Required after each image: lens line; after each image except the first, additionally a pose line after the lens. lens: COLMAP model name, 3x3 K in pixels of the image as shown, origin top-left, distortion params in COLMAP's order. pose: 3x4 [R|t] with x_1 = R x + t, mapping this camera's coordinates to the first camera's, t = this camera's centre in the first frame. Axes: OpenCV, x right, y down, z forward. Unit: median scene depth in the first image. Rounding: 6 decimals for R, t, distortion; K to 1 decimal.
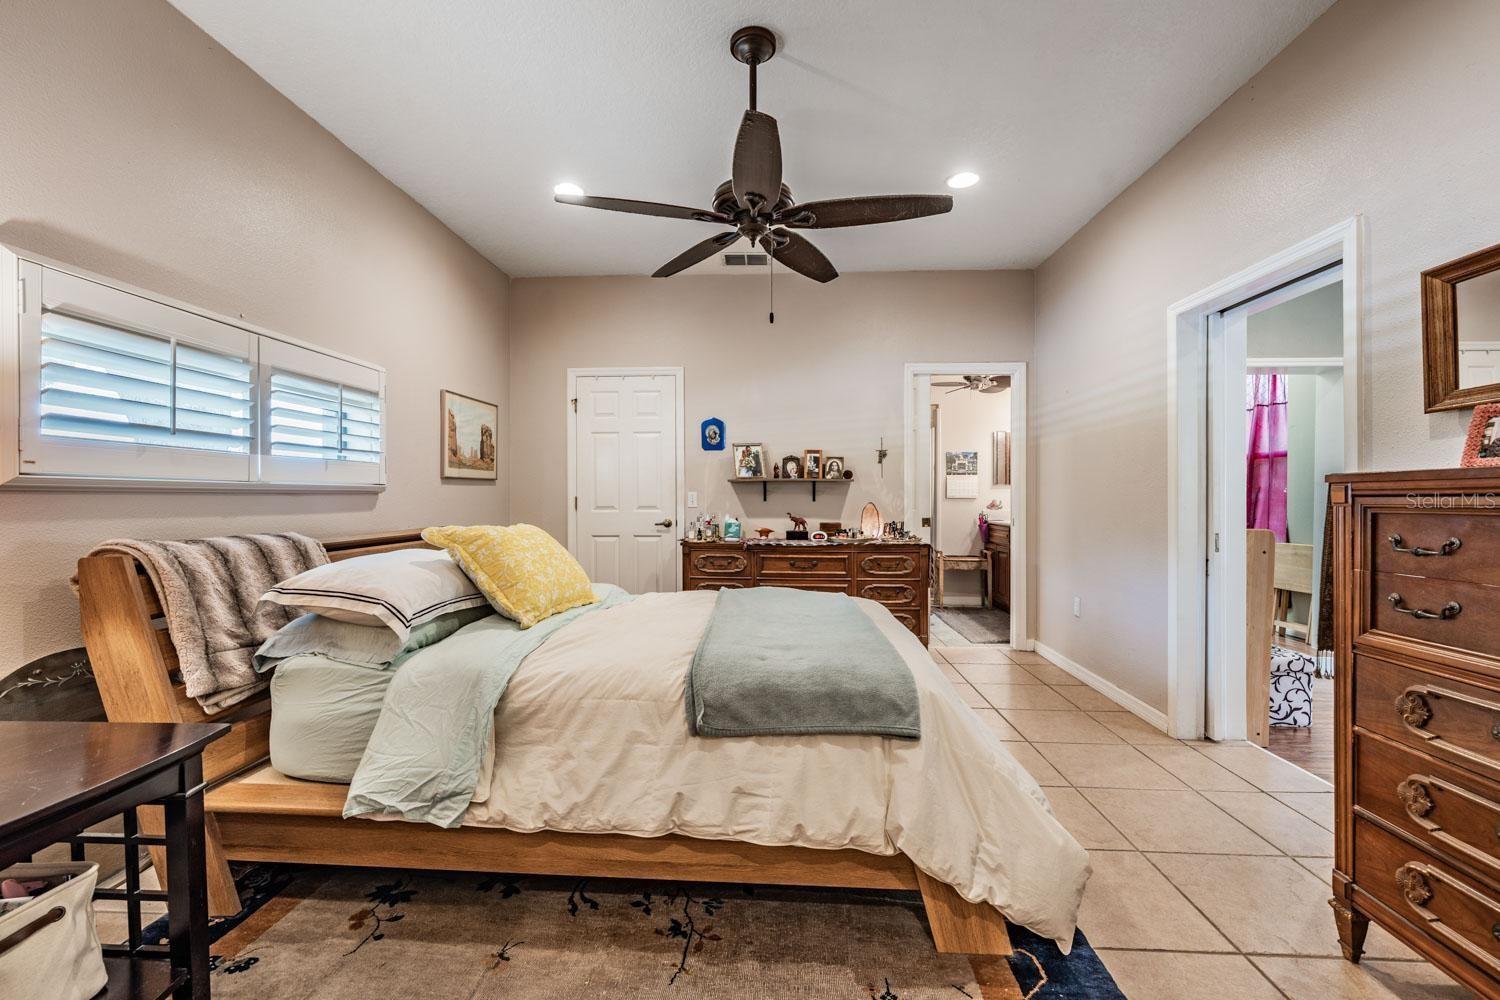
lens RADIAL K [[639.6, 0, 743.7], [0, 639.6, 500.2], [0, 0, 1]] dist [0.000775, -0.000199]
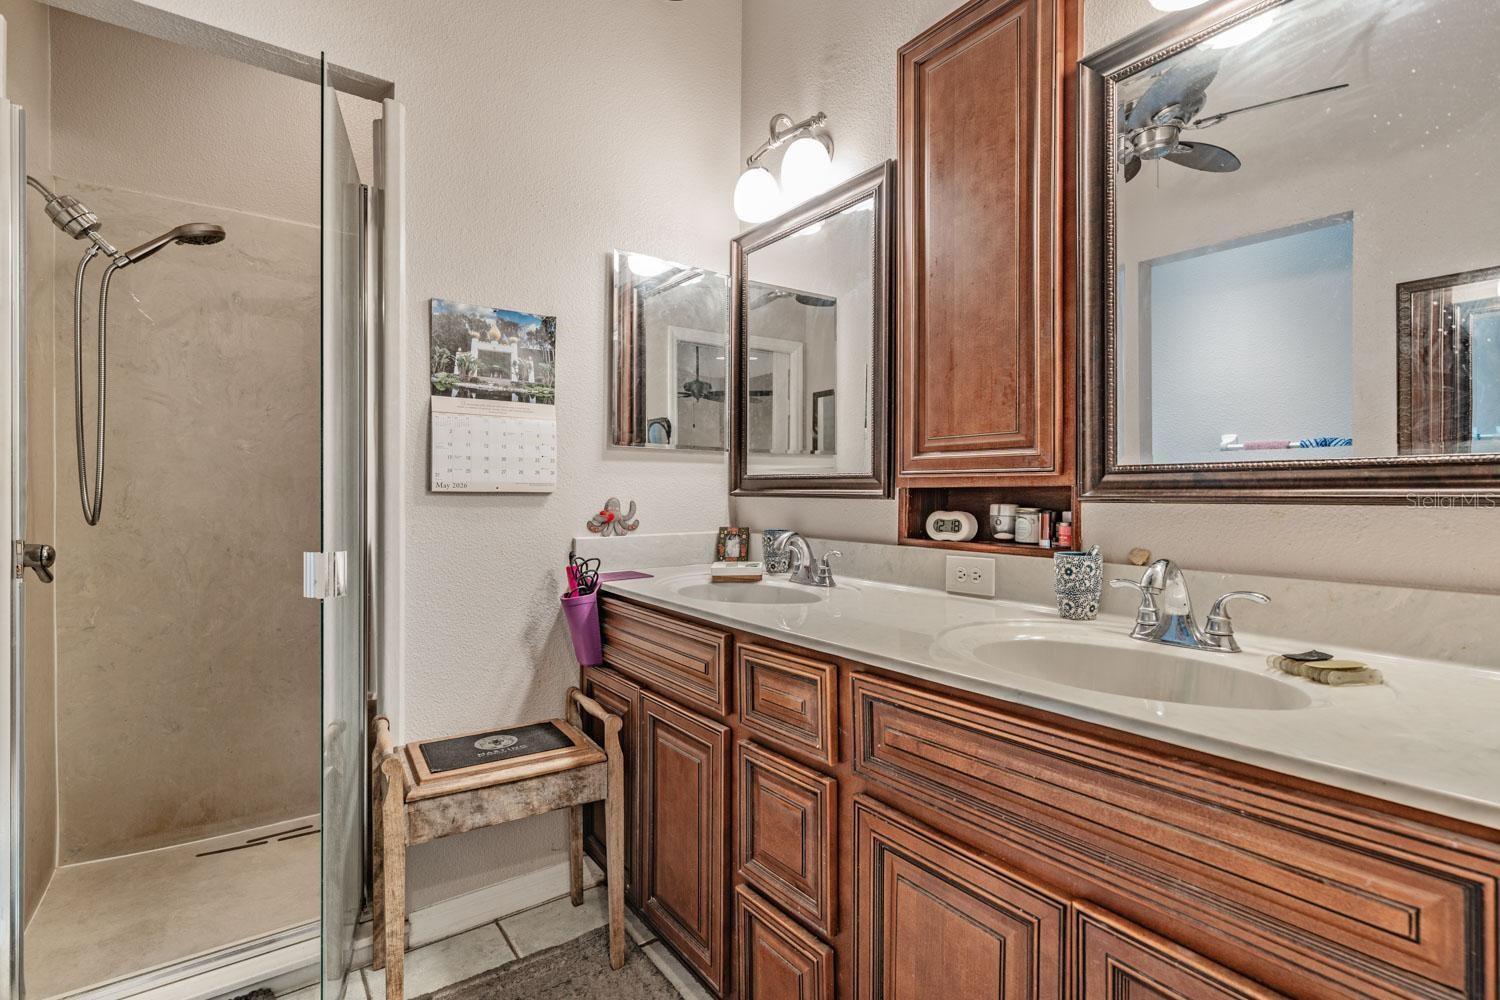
lens RADIAL K [[711.6, 0, 751.8], [0, 711.6, 493.8], [0, 0, 1]] dist [0.000306, -0.001522]
pose [[0.765154, 0.001037, 0.643847, 0.240387], [-0.002974, 0.999994, 0.001925, -0.003665], [-0.643841, -0.003388, 0.765152, 0.727556]]
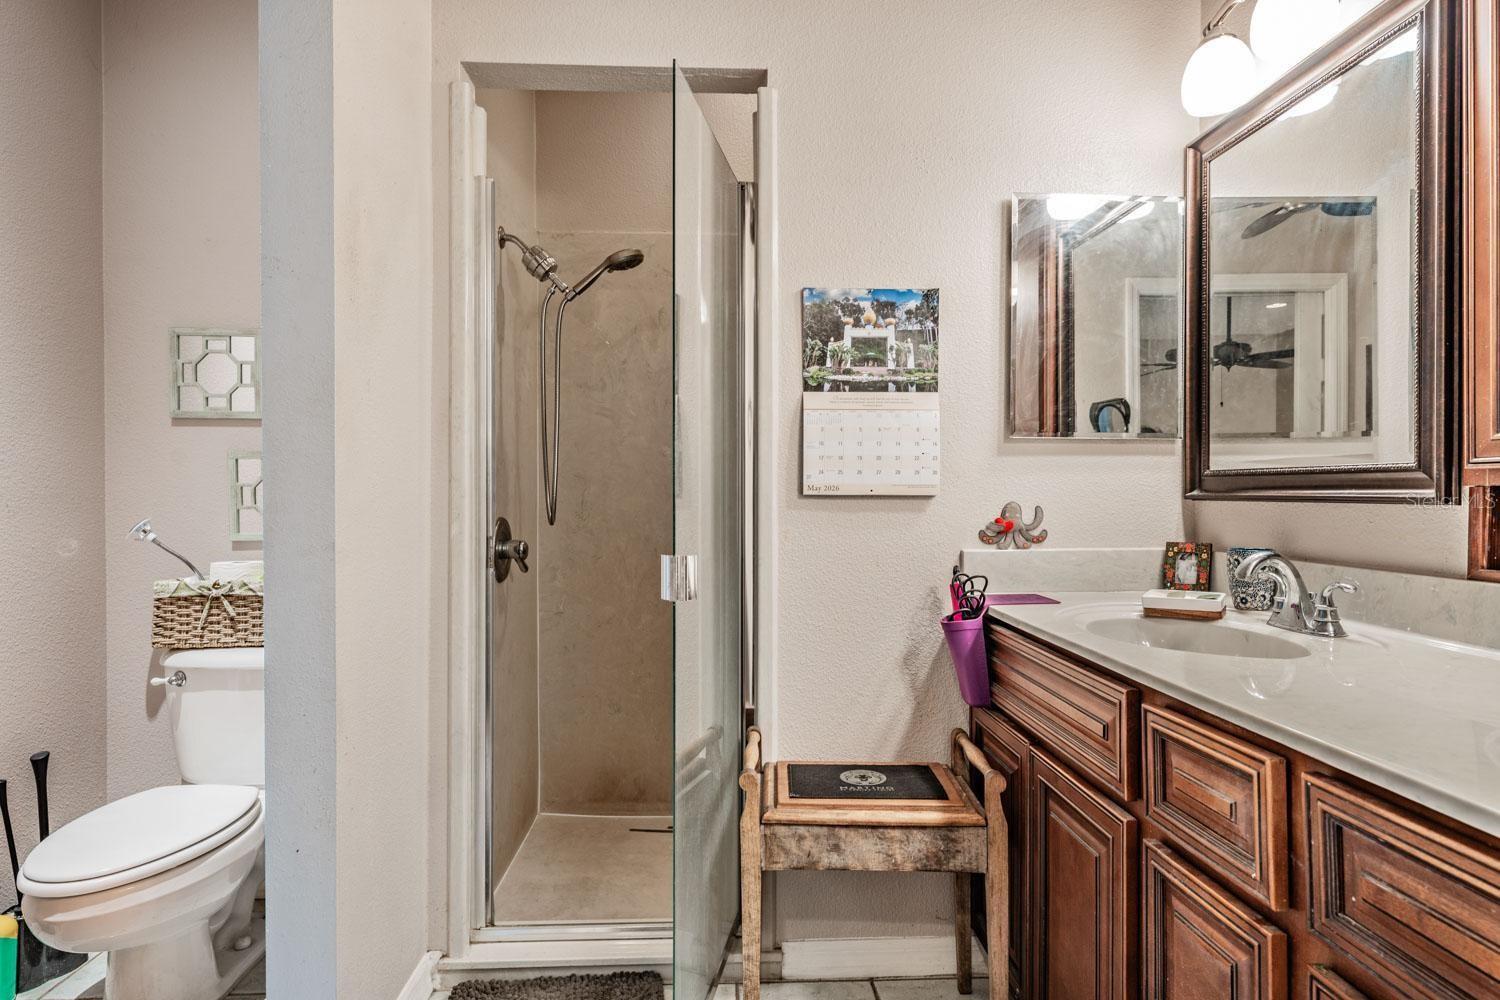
lens RADIAL K [[823.7, 0, 745.2], [0, 823.7, 493.7], [0, 0, 1]] dist [0.003759, -0.005236]
pose [[0.995214, -0.000677, 0.097718, 0.271644], [0.000855, 0.999998, -0.001783, -0.003574], [-0.097716, 0.001858, 0.995213, 0.724402]]
